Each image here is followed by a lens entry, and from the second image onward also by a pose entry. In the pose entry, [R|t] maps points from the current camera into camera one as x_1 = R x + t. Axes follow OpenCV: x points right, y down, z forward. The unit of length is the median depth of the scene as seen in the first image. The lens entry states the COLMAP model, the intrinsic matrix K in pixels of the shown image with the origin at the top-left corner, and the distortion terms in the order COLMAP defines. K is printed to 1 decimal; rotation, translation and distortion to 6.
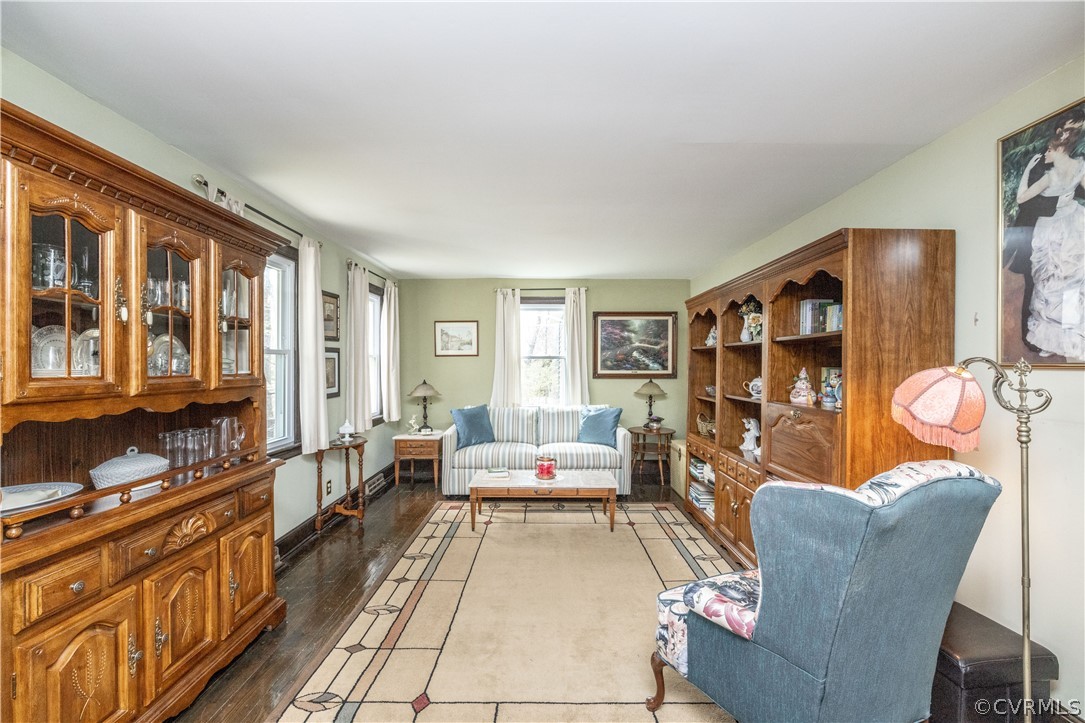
lens RADIAL K [[458.1, 0, 549.5], [0, 458.1, 364.3], [0, 0, 1]] dist [-0.002359, 0.000051]
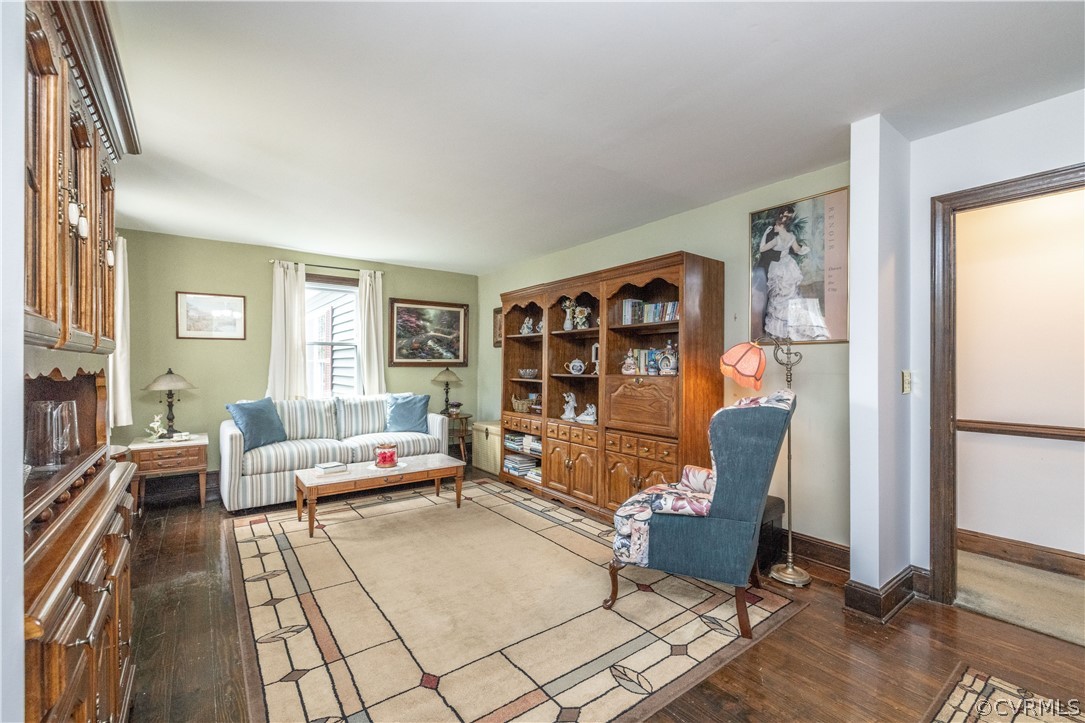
lens RADIAL K [[458.1, 0, 549.5], [0, 458.1, 364.3], [0, 0, 1]] dist [-0.002359, 0.000051]
pose [[0.794498, 0.000817, 0.607267, -0.293976], [0.000051, 0.999999, -0.001412, 0.035565], [-0.607267, 0.001153, 0.794497, 0.040037]]
